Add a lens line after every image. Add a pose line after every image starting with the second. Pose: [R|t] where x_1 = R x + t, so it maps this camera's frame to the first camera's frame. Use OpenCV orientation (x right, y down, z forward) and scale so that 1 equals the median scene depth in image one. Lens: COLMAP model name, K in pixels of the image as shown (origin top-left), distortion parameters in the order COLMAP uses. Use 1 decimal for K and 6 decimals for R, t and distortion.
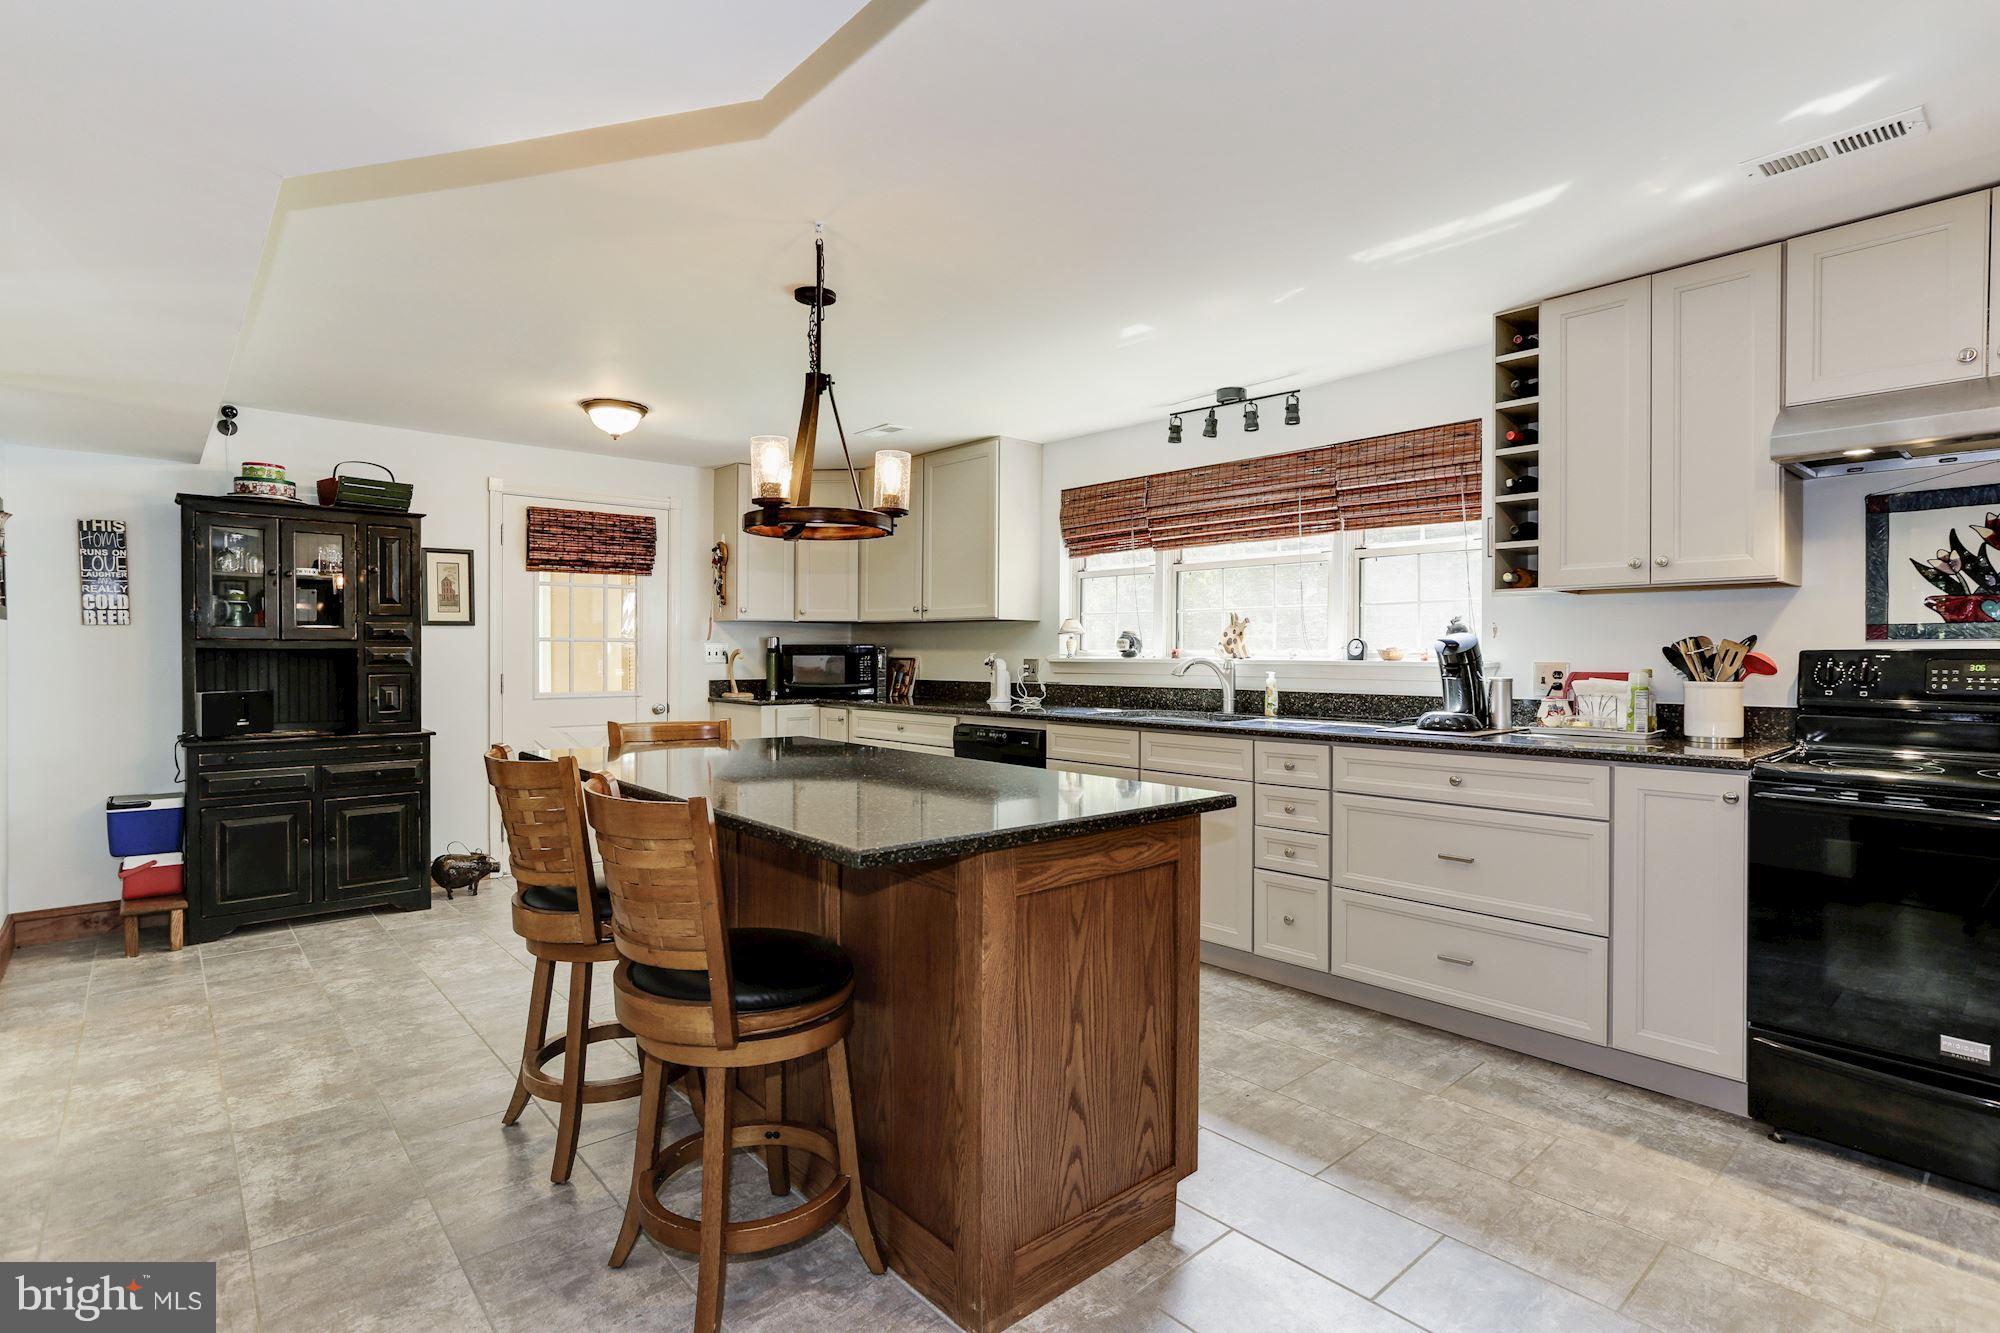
lens RADIAL K [[978.0, 0, 1005.8], [0, 978.0, 657.5], [0, 0, 1]] dist [-0.043749, 0.030846]
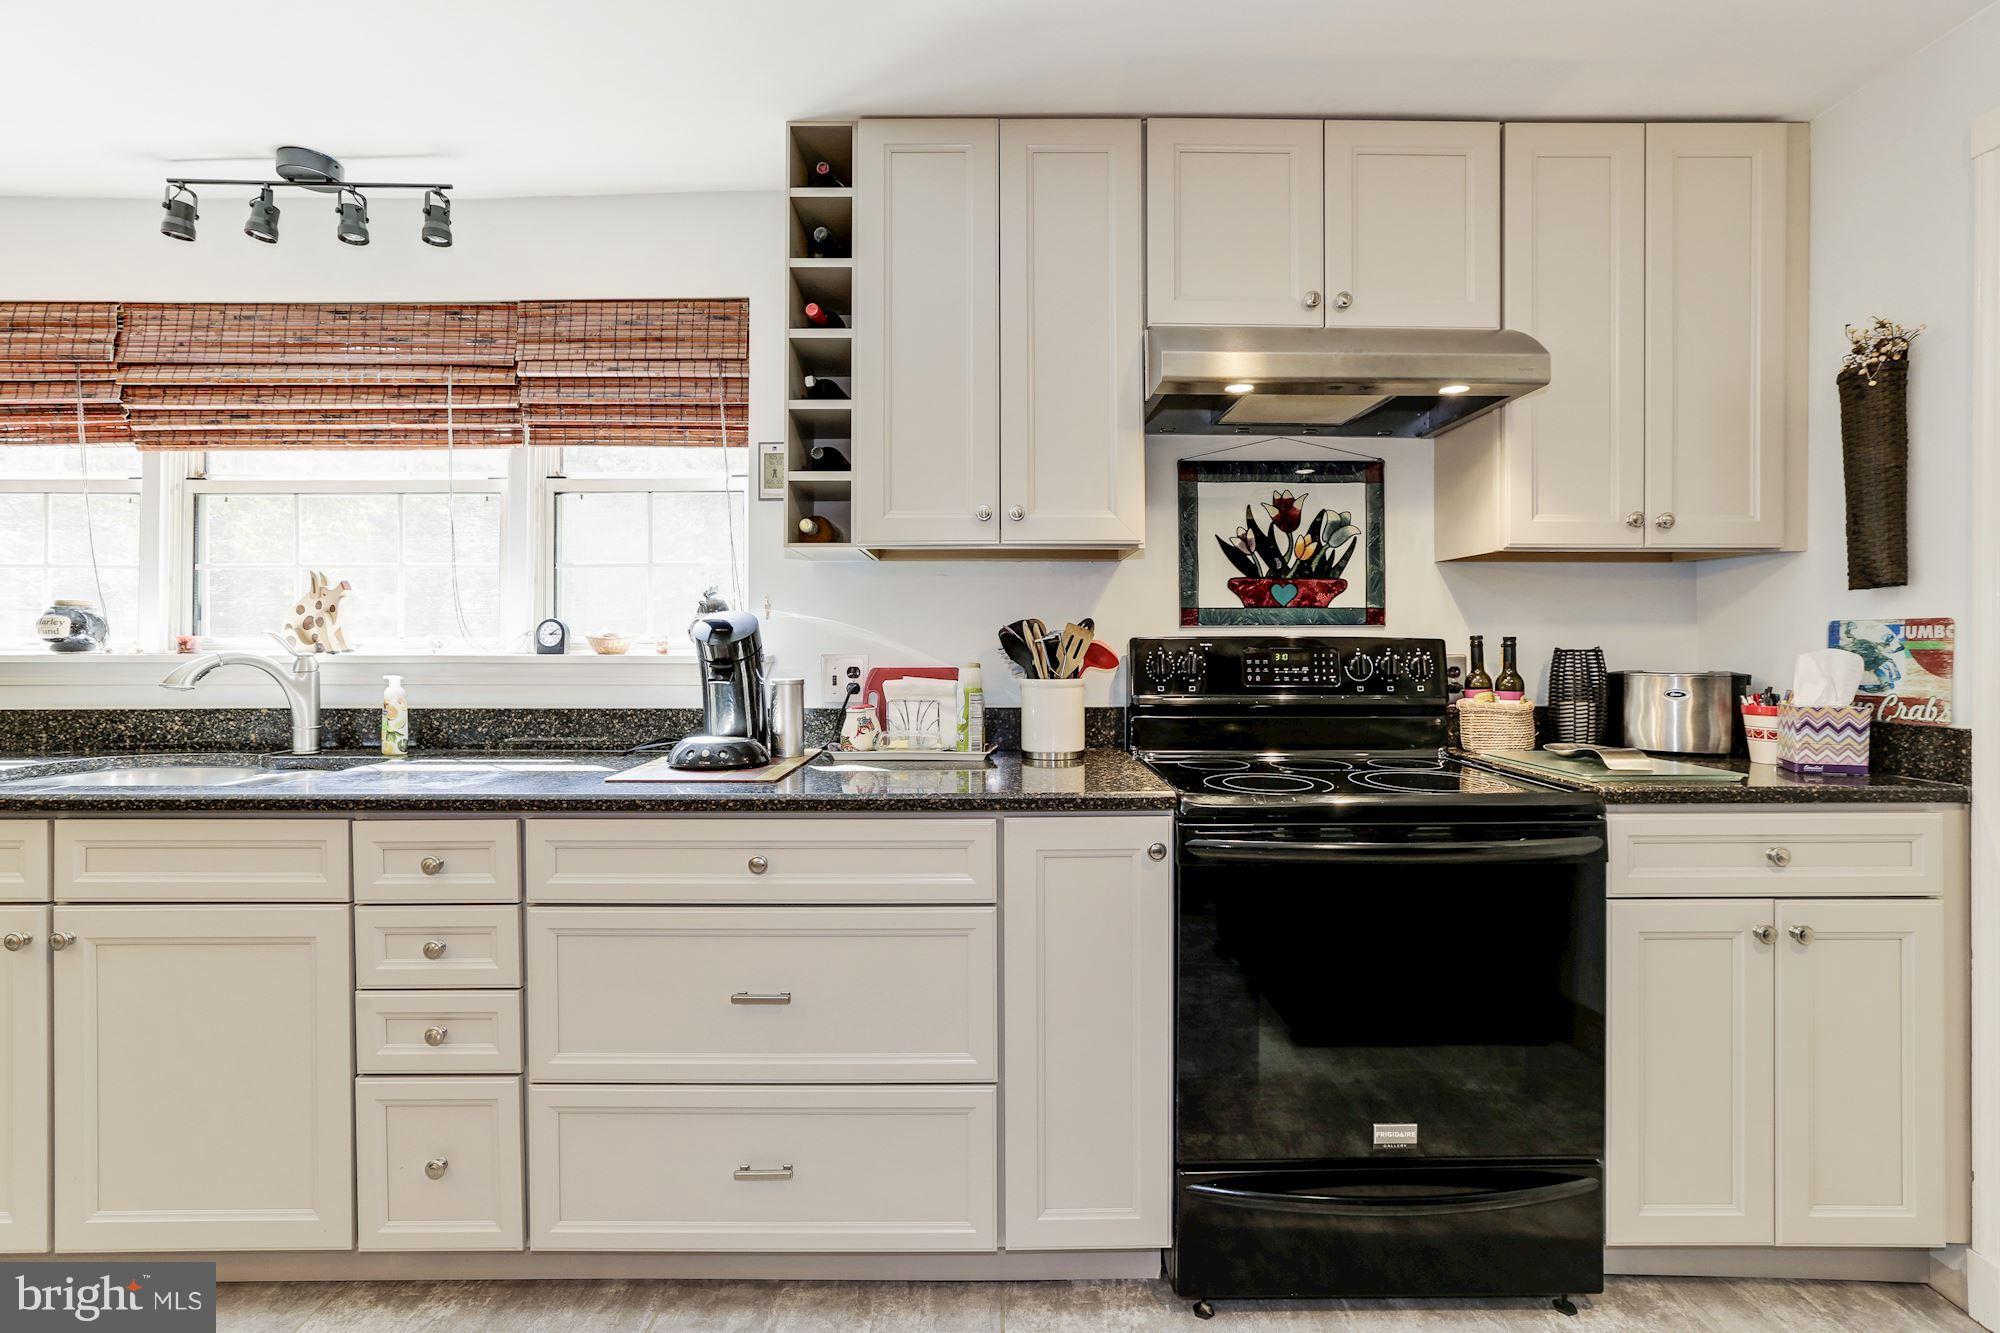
lens RADIAL K [[920.3, 0, 1002.3], [0, 920.3, 641.0], [0, 0, 1]] dist [-0.036703, 0.020328]
pose [[0.662263, -0.002735, 0.749266, 0.123054], [0.006002, 0.999981, -0.001654, -0.003084], [-0.749247, 0.005592, 0.662267, 0.428024]]
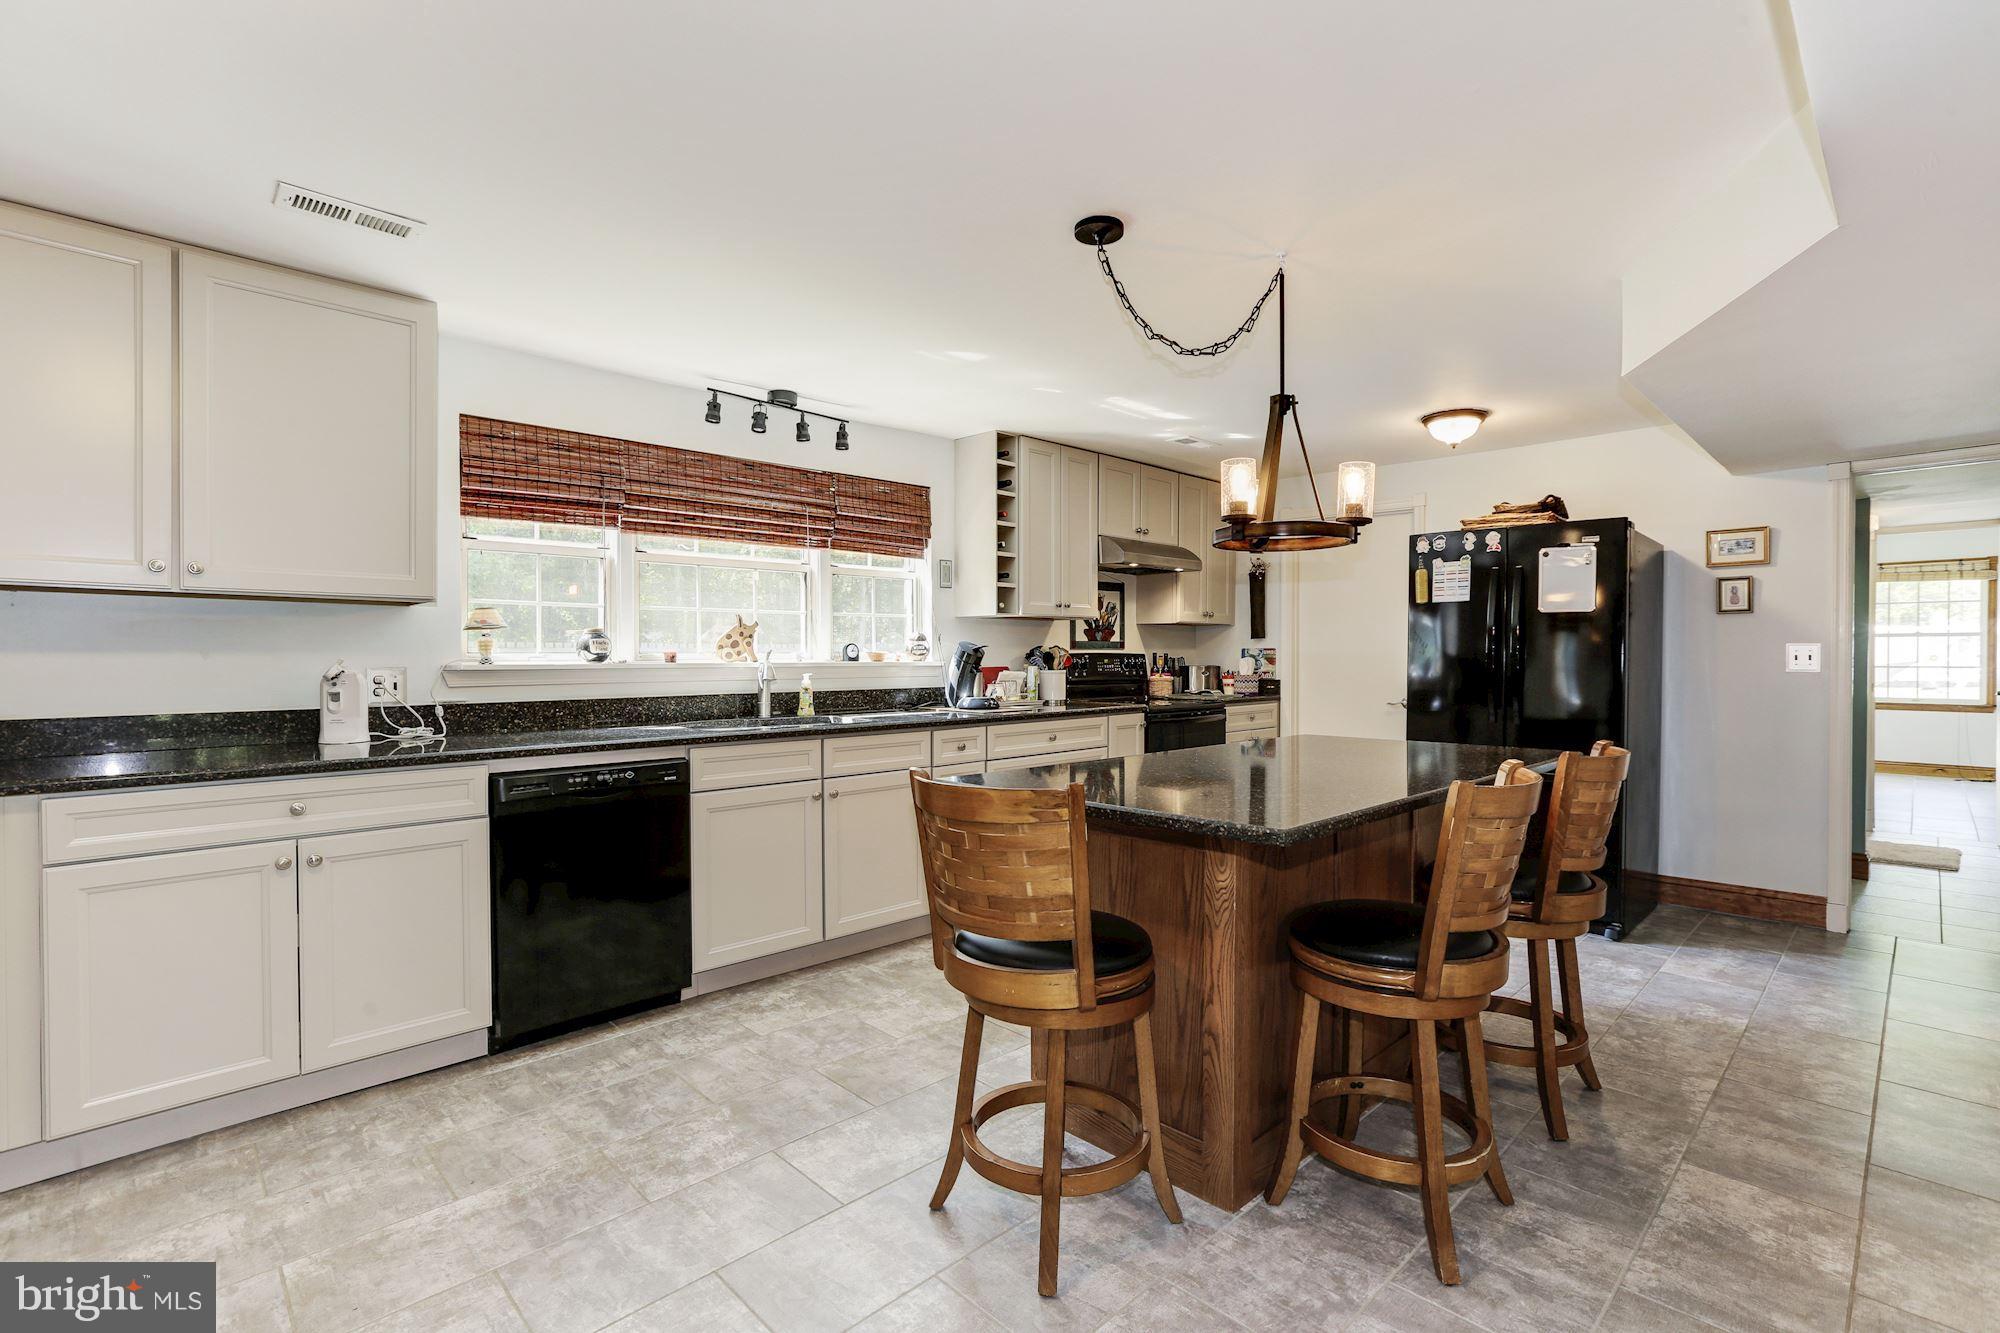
lens RADIAL K [[915.8, 0, 993.0], [0, 915.8, 660.6], [0, 0, 1]] dist [-0.037250, 0.018854]
pose [[-0.037077, -0.008522, 0.999276, -0.810898], [0.006208, 0.999942, 0.008758, -0.007698], [-0.999293, 0.006528, -0.037022, 0.931630]]
